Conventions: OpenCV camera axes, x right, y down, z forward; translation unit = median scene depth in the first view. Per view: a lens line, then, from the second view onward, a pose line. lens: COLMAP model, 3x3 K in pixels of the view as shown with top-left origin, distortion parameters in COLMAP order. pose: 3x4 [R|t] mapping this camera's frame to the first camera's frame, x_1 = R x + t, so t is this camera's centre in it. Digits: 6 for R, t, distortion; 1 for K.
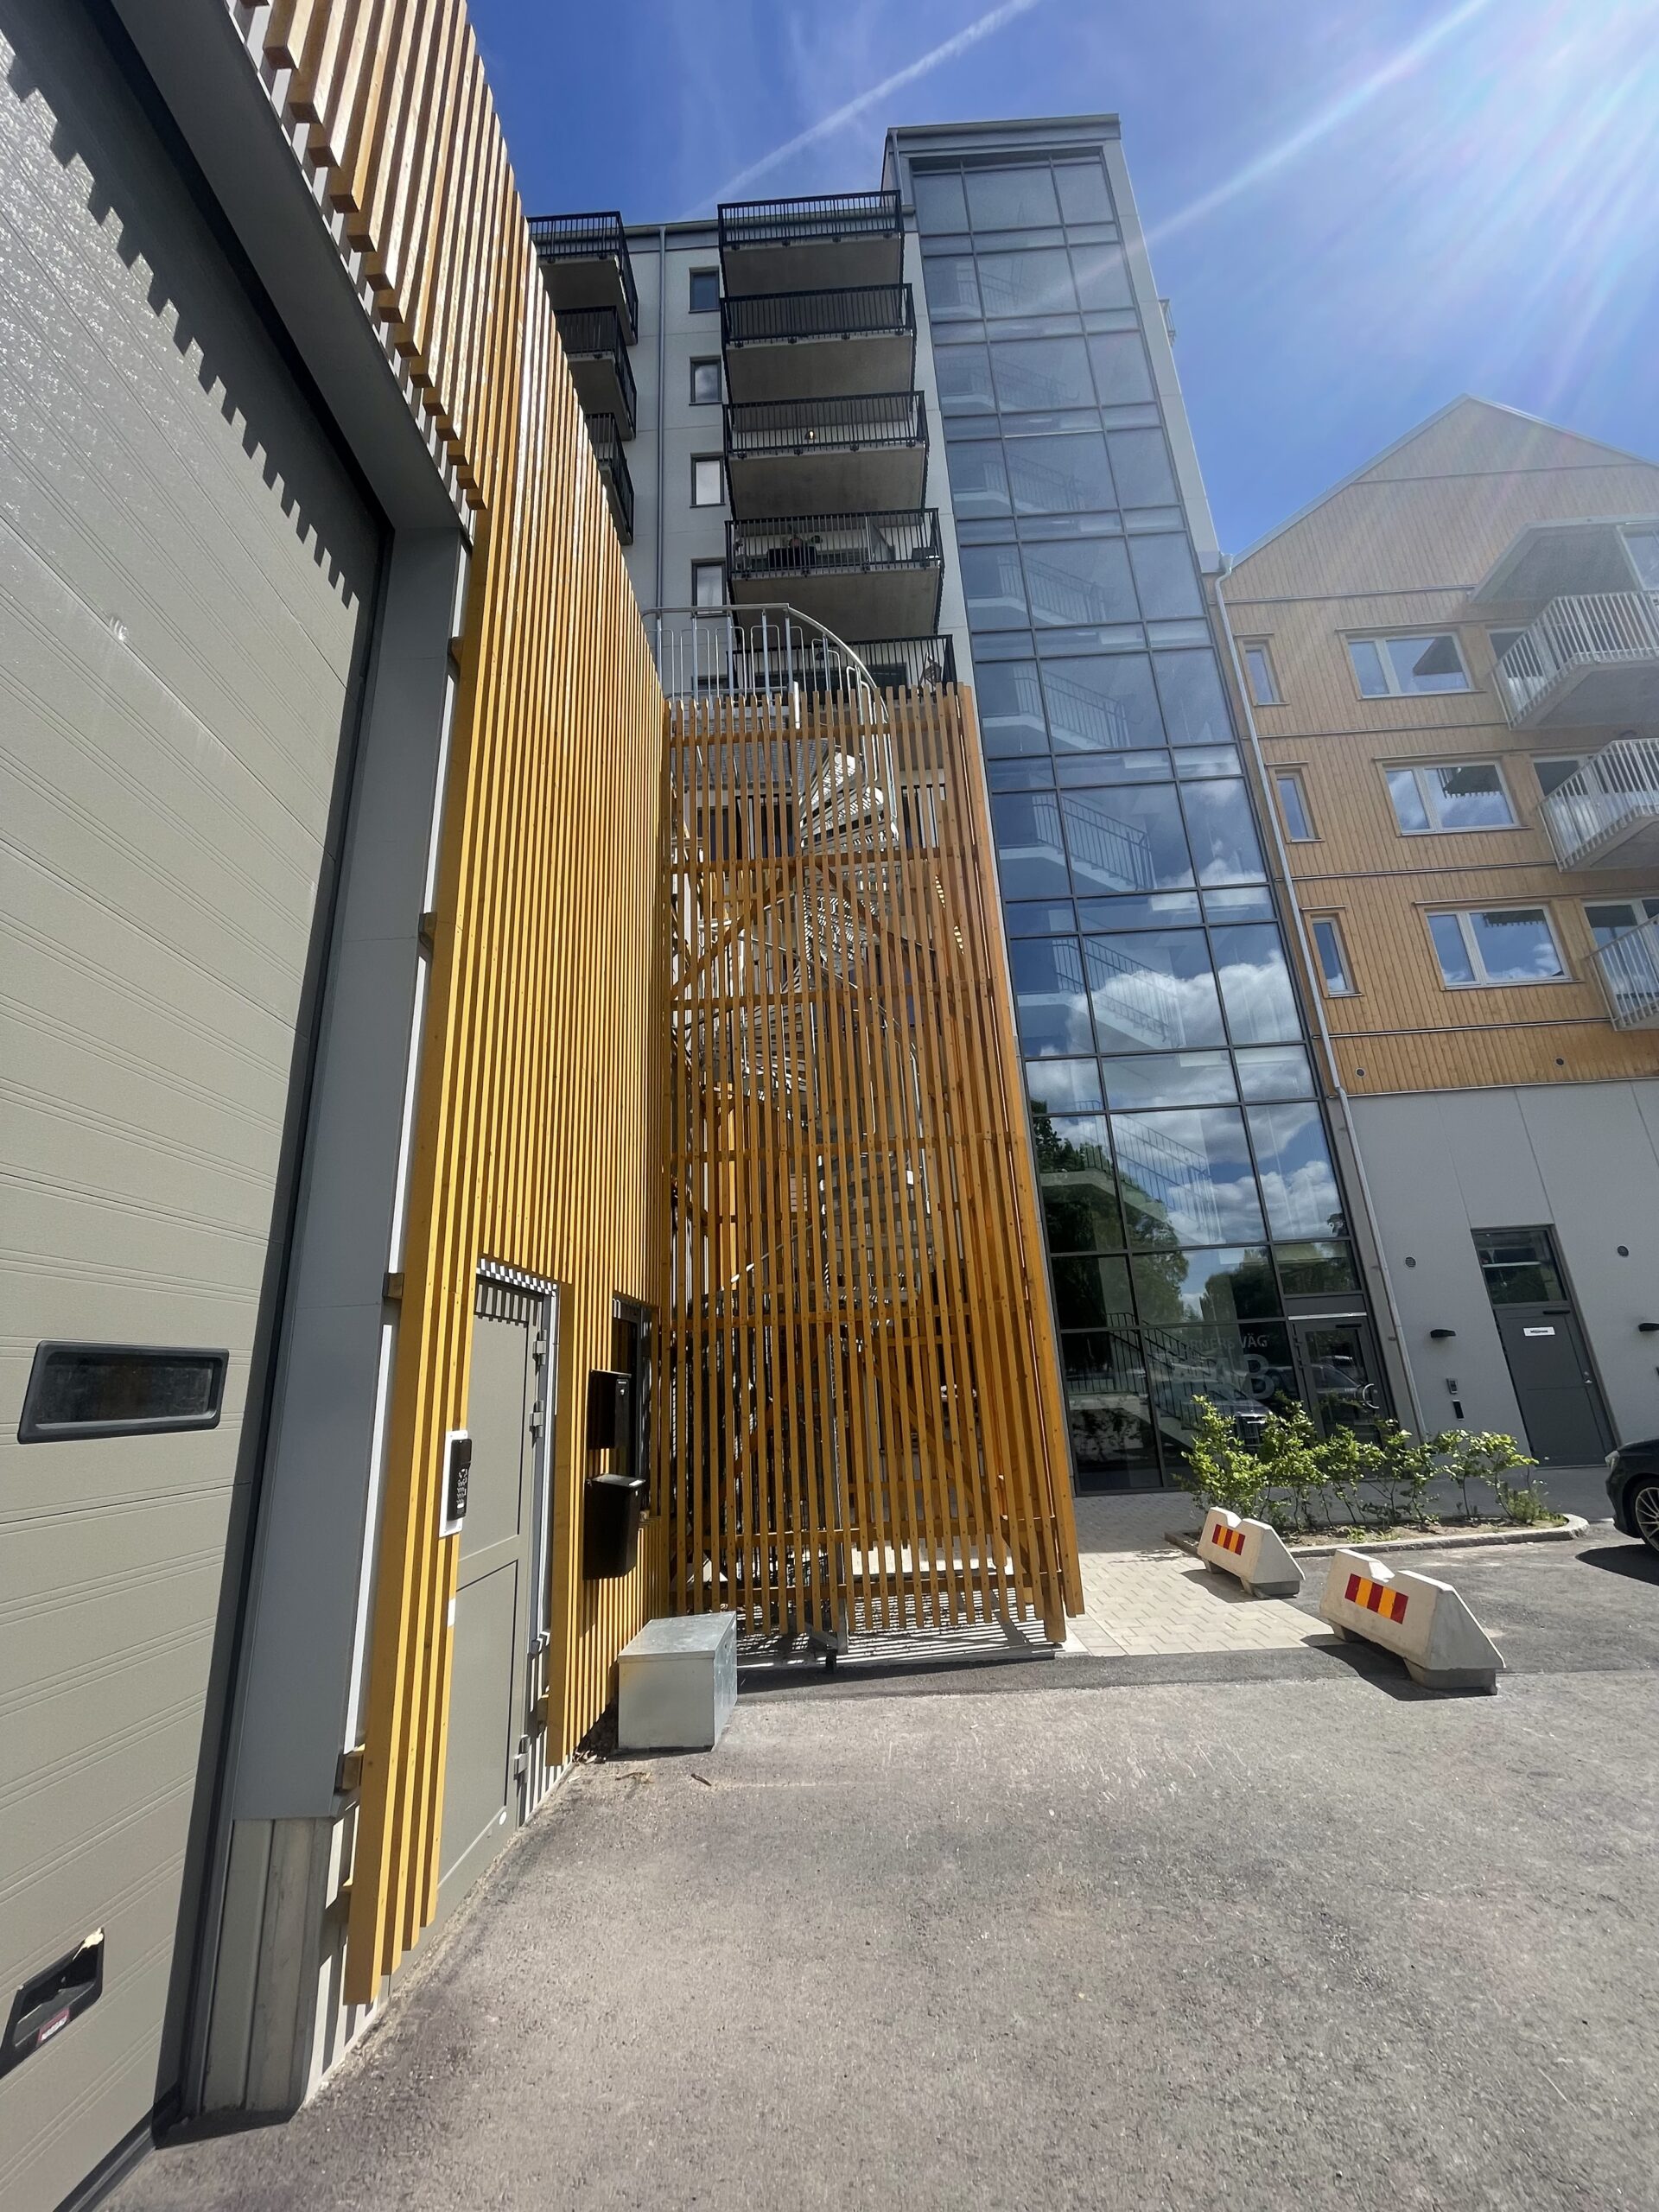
lens RADIAL K [[883.4, 0, 834.4], [0, 883.4, 1104.7], [0, 0, 1]] dist [-0.000916, 0.000141]
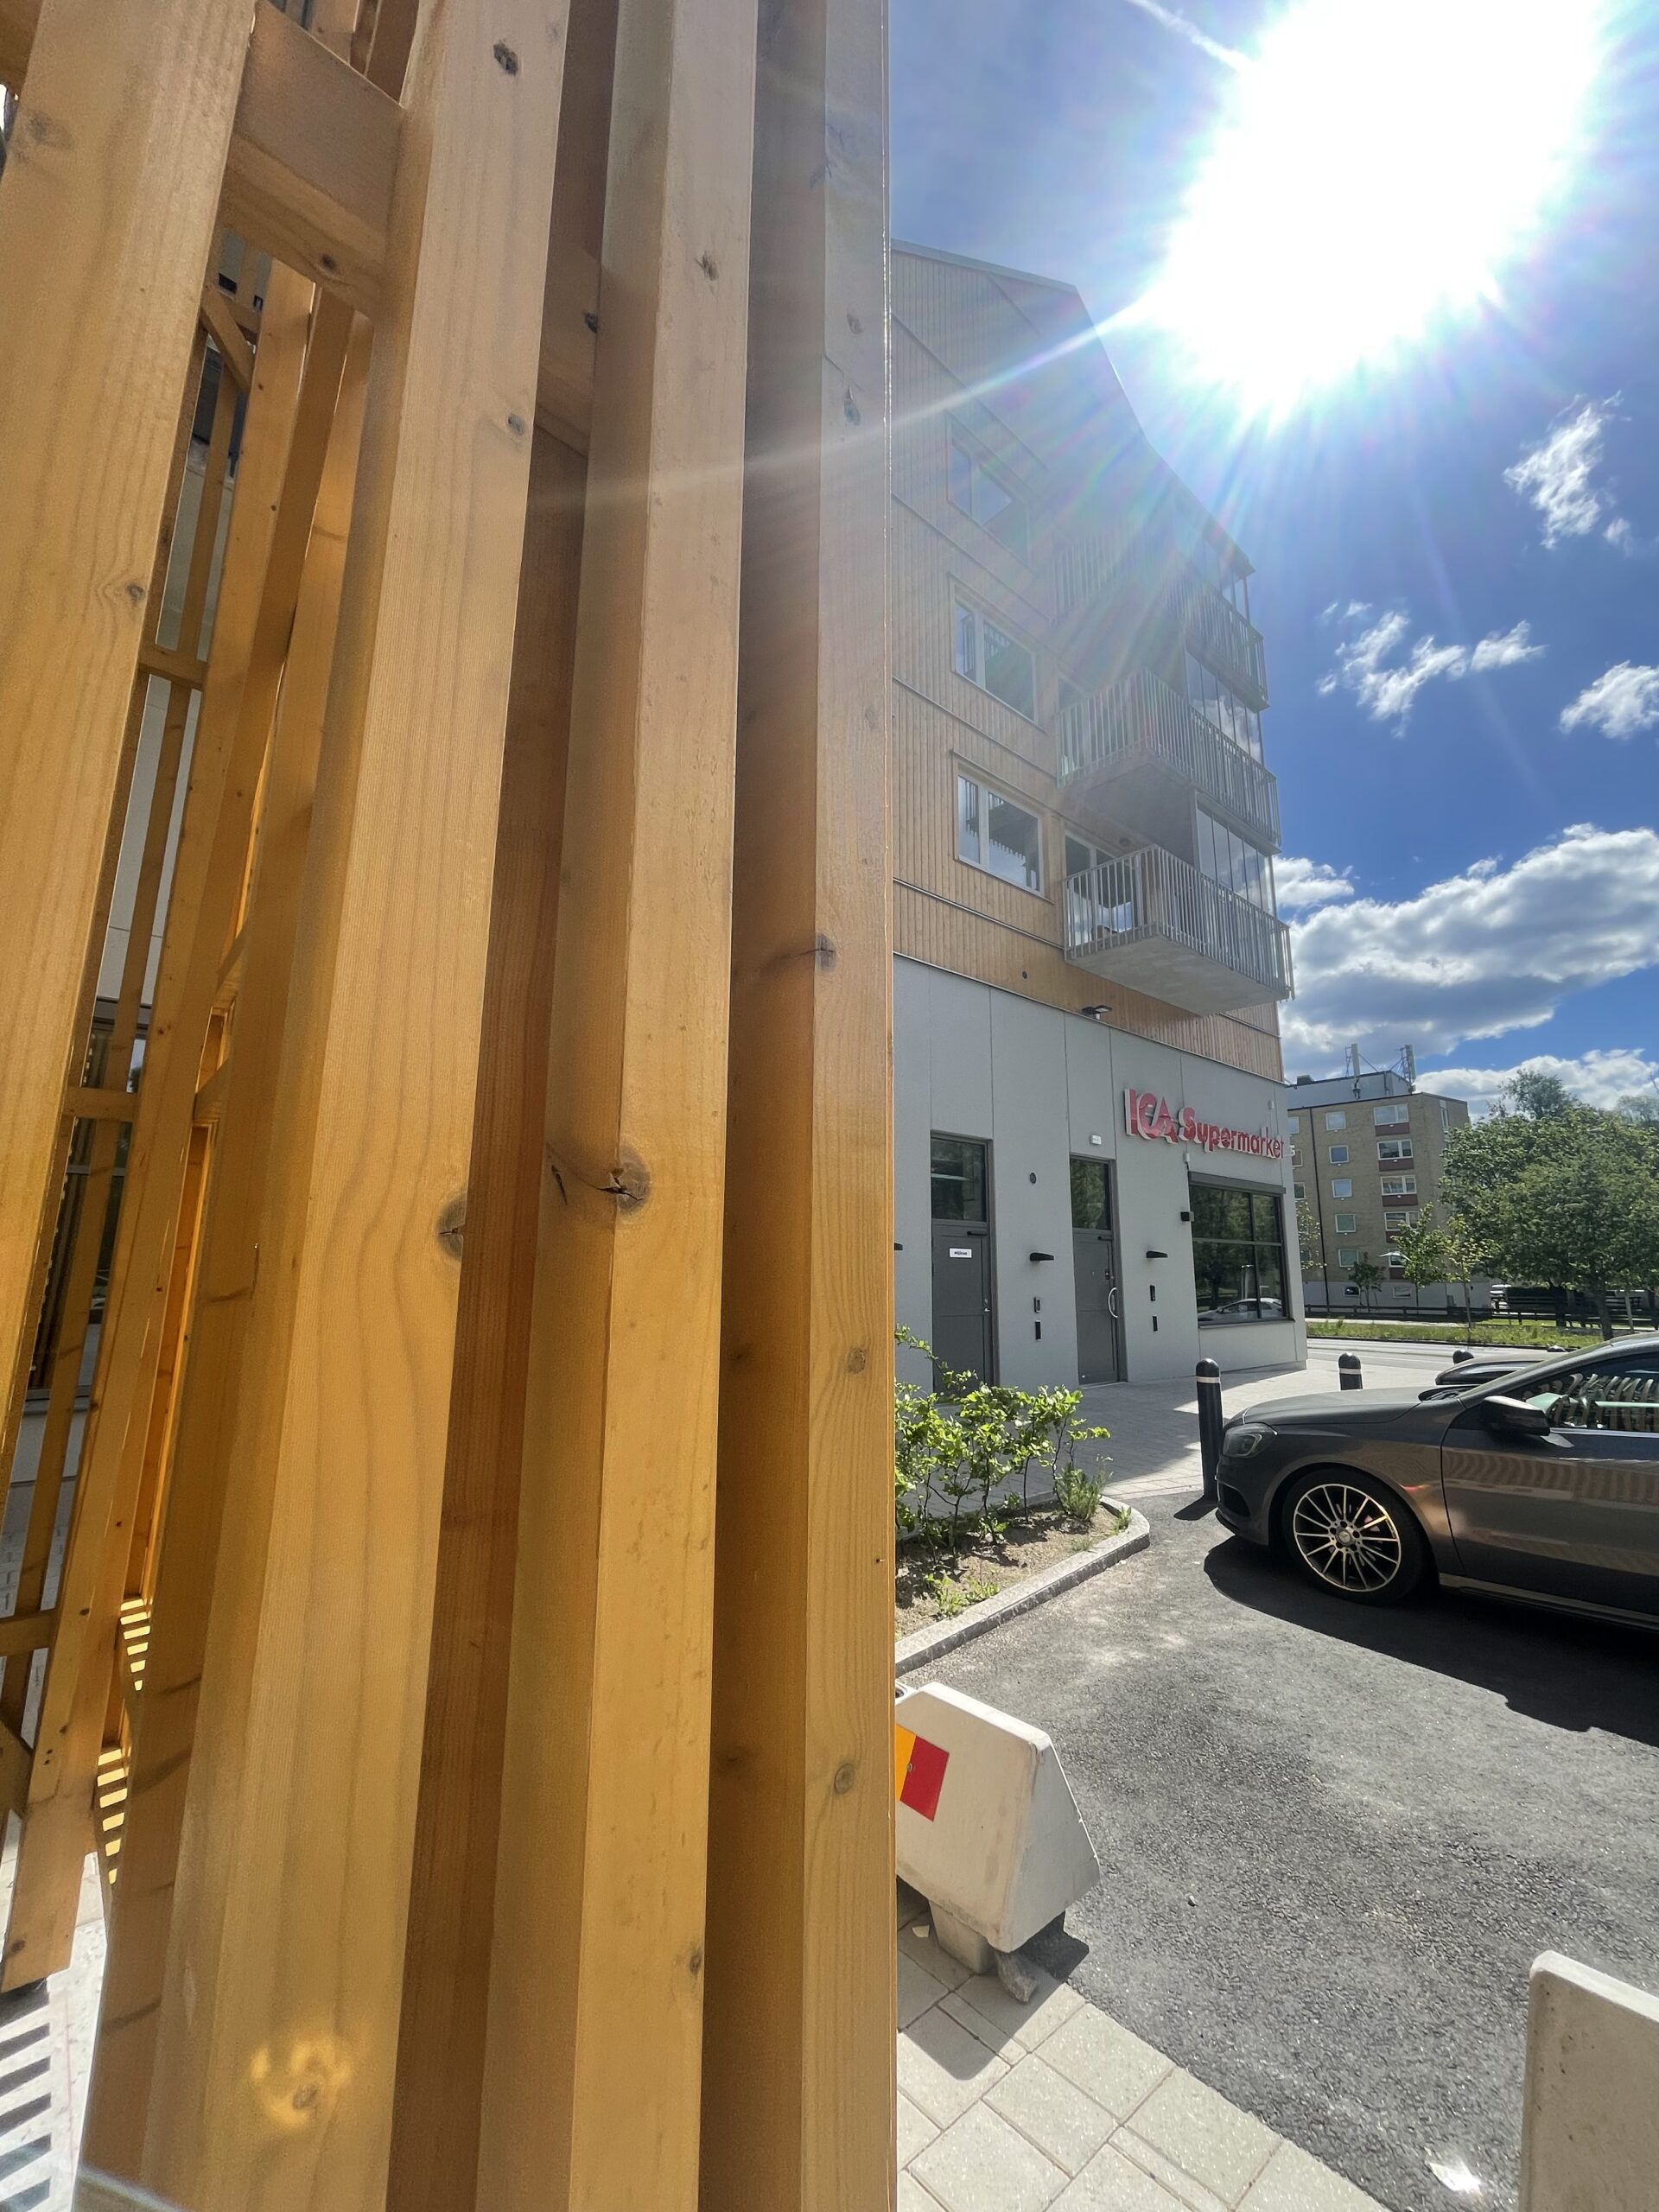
lens RADIAL K [[883.4, 0, 833.4], [0, 883.4, 1103.0], [0, 0, 1]] dist [-0.000916, 0.000141]
pose [[0.730152, 0.183154, 0.658281, 0.089908], [-0.248664, 0.968569, 0.006328, 0.133500], [-0.636431, -0.168311, 0.752746, 0.426911]]
